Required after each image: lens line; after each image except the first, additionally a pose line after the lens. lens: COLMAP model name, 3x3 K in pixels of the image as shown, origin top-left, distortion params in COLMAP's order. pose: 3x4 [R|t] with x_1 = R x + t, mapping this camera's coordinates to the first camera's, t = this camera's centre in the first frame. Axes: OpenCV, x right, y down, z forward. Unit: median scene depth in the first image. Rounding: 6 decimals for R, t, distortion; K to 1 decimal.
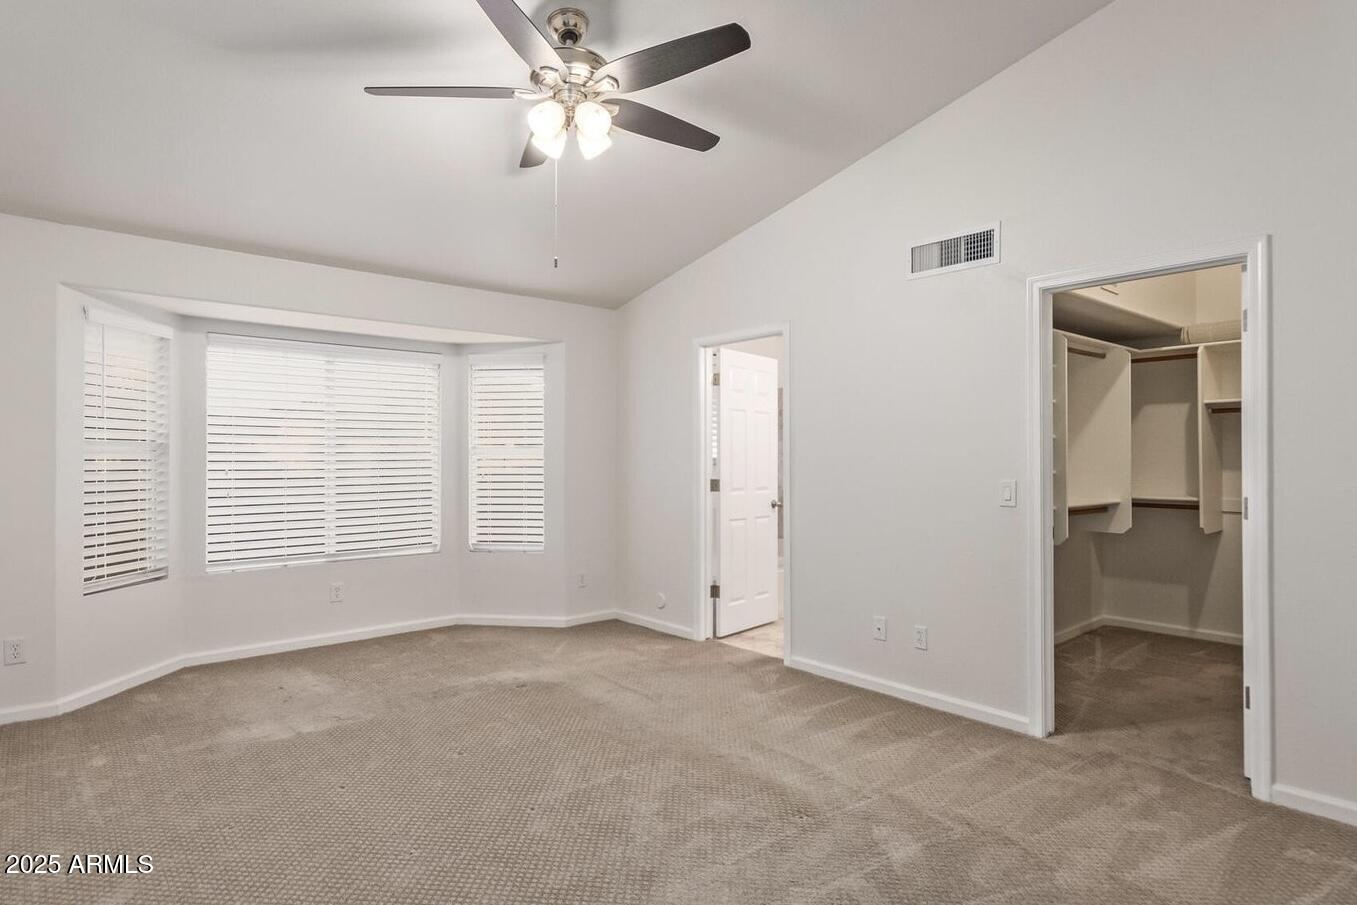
lens RADIAL K [[720.4, 0, 707.8], [0, 720.4, 445.1], [0, 0, 1]] dist [-0.000727, 0.005734]
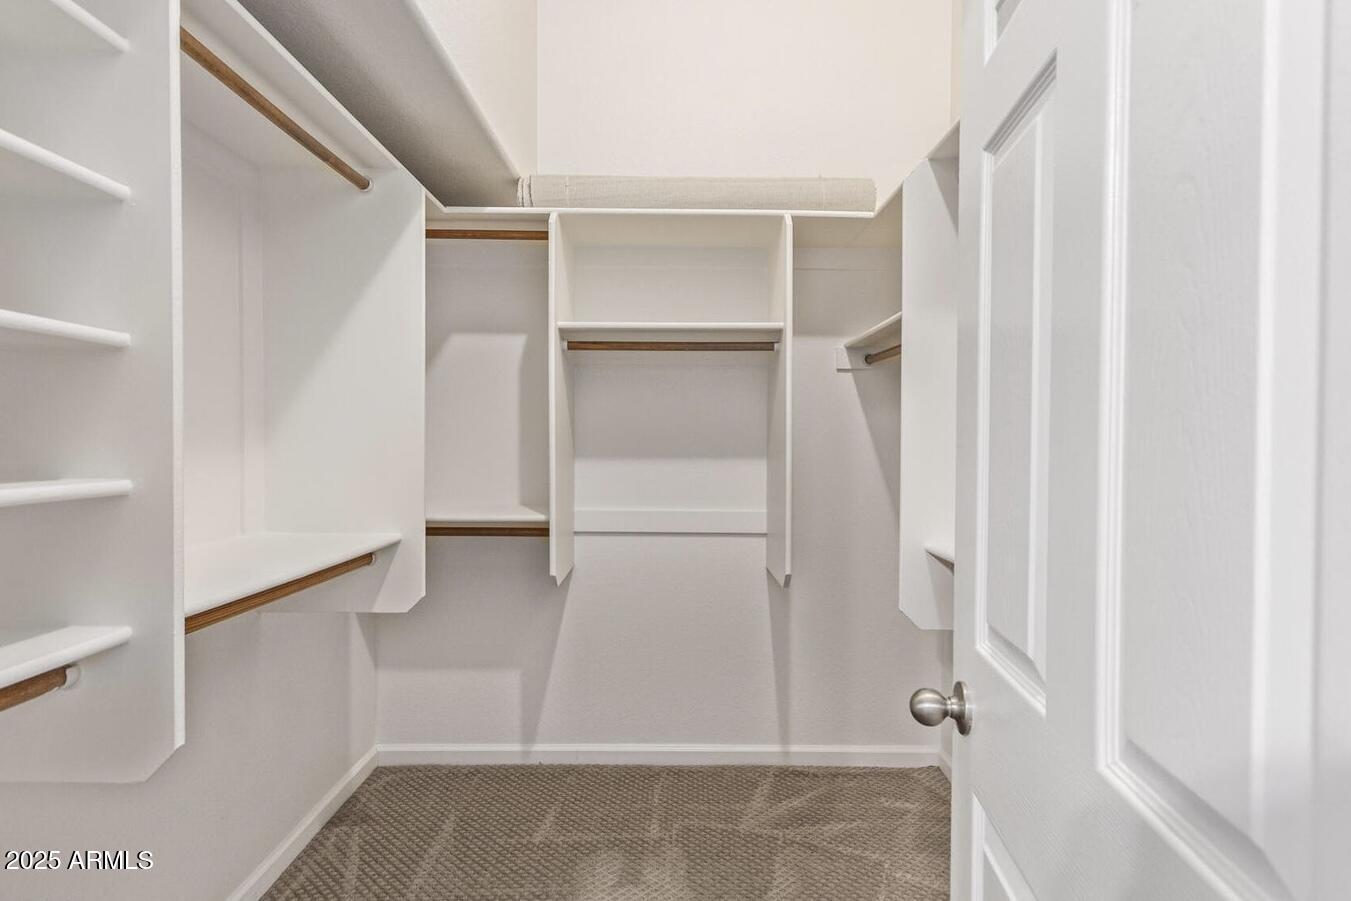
lens RADIAL K [[717.2, 0, 676.0], [0, 717.2, 449.2], [0, 0, 1]] dist [-0.000727, 0.005734]
pose [[0.649616, -0.004619, 0.760248, 0.353639], [-0.010770, 0.999825, 0.015277, 0.019134], [-0.760186, -0.018112, 0.649453, 0.599407]]
